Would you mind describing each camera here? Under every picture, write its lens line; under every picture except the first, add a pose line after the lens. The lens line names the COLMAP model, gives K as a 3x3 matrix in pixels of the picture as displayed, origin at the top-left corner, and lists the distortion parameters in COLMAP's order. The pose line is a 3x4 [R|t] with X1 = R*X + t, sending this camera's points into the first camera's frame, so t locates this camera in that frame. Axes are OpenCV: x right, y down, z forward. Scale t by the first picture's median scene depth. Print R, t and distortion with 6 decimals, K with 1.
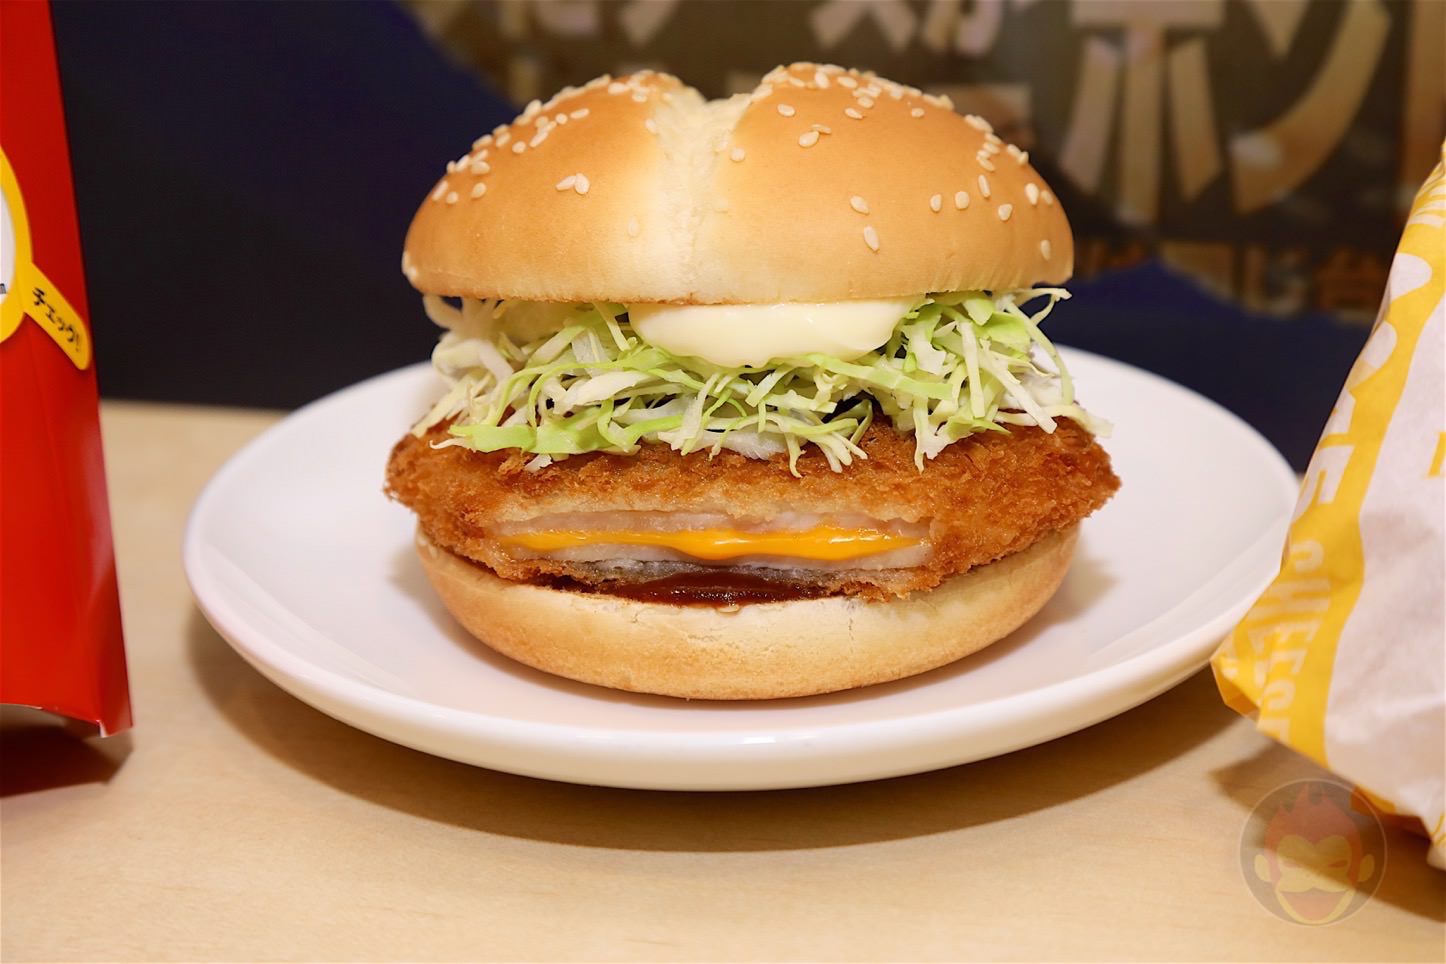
lens RADIAL K [[3410.6, 0, 661.6], [0, 3410.6, 482.4], [0, 0, 1]] dist [0.205345, 0.170066]
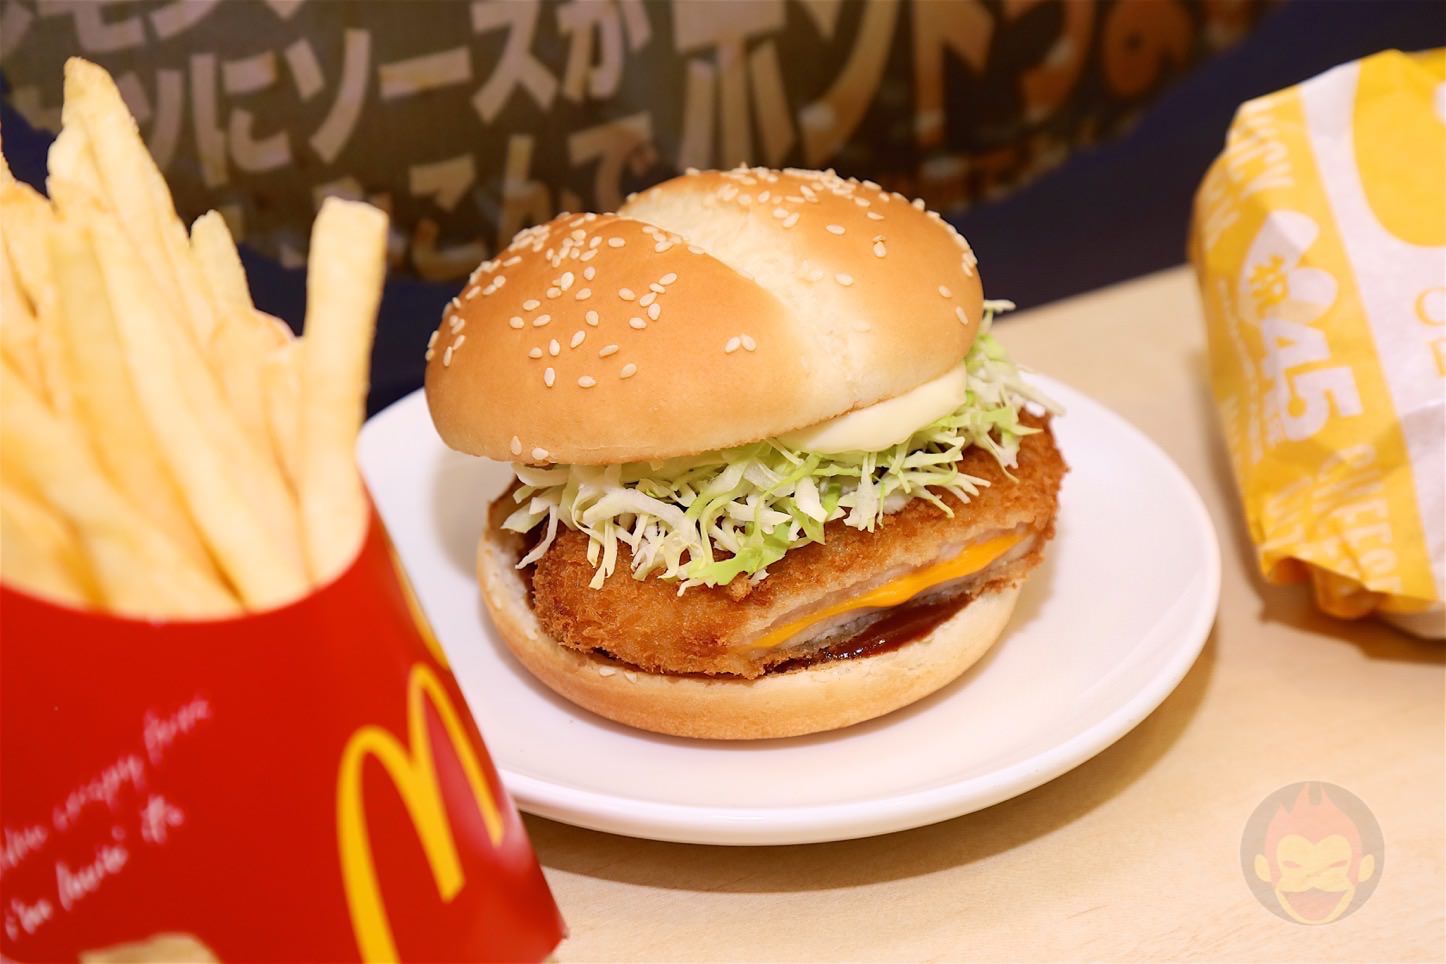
lens RADIAL K [[3410.6, 0, 661.6], [0, 3410.6, 482.4], [0, 0, 1]] dist [0.205345, 0.170066]
pose [[0.743038, -0.327096, 0.583869, -0.735020], [0.243371, 0.944757, 0.219557, -0.302361], [-0.623430, -0.021042, 0.781596, 0.103229]]
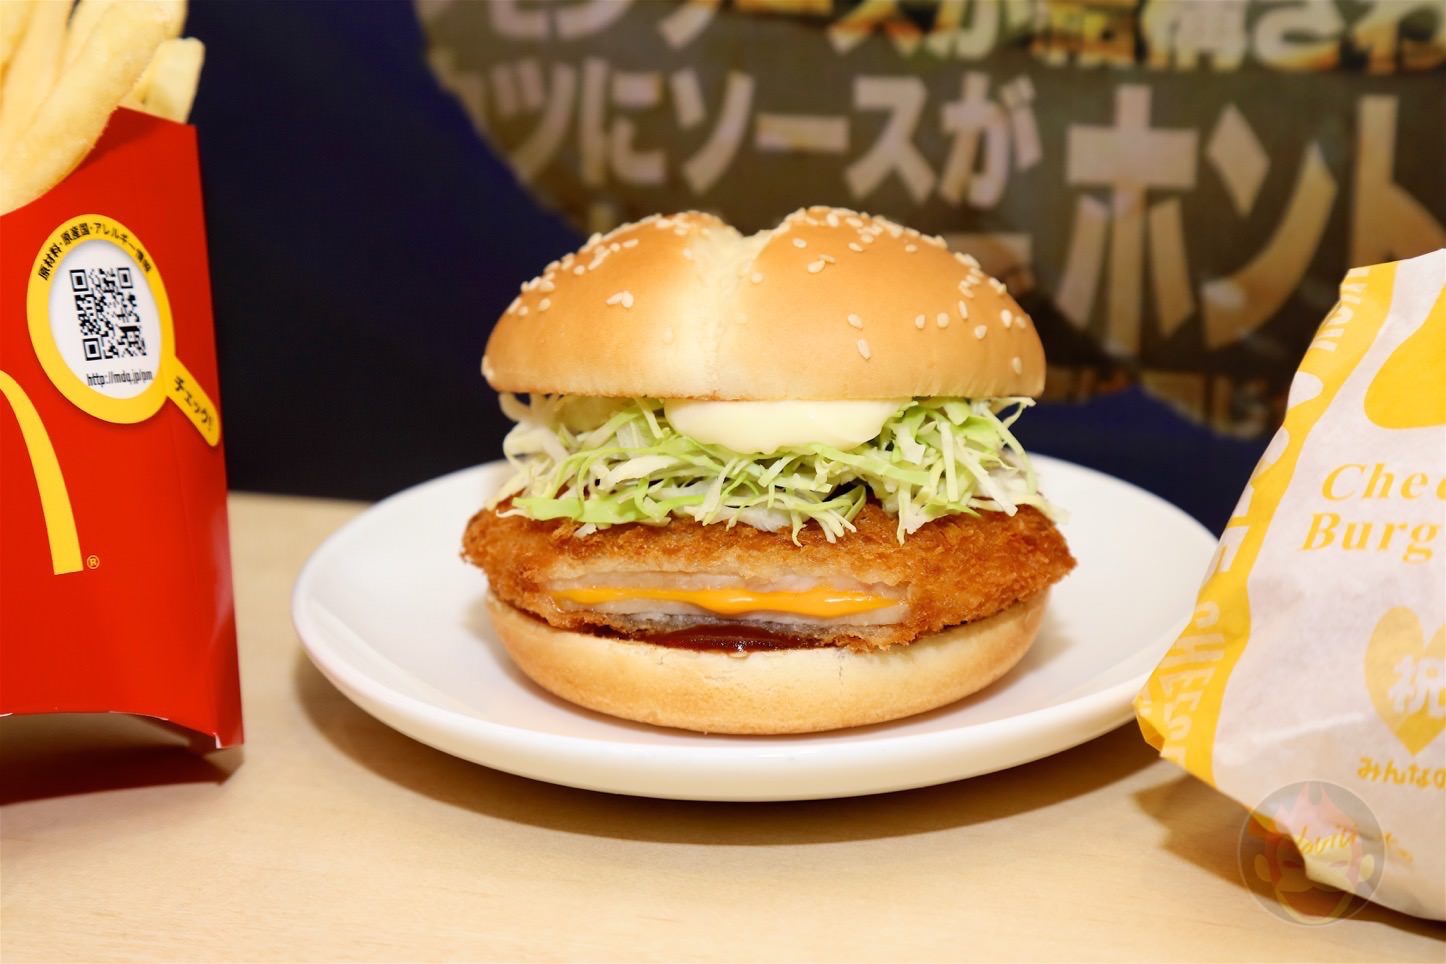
lens RADIAL K [[3410.6, 0, 661.6], [0, 3410.6, 482.4], [0, 0, 1]] dist [0.205345, 0.170066]
pose [[0.998603, 0.025935, -0.046039, 0.045469], [-0.028317, 0.998252, -0.051882, 0.038921], [0.044613, 0.053113, 0.997591, -0.196649]]
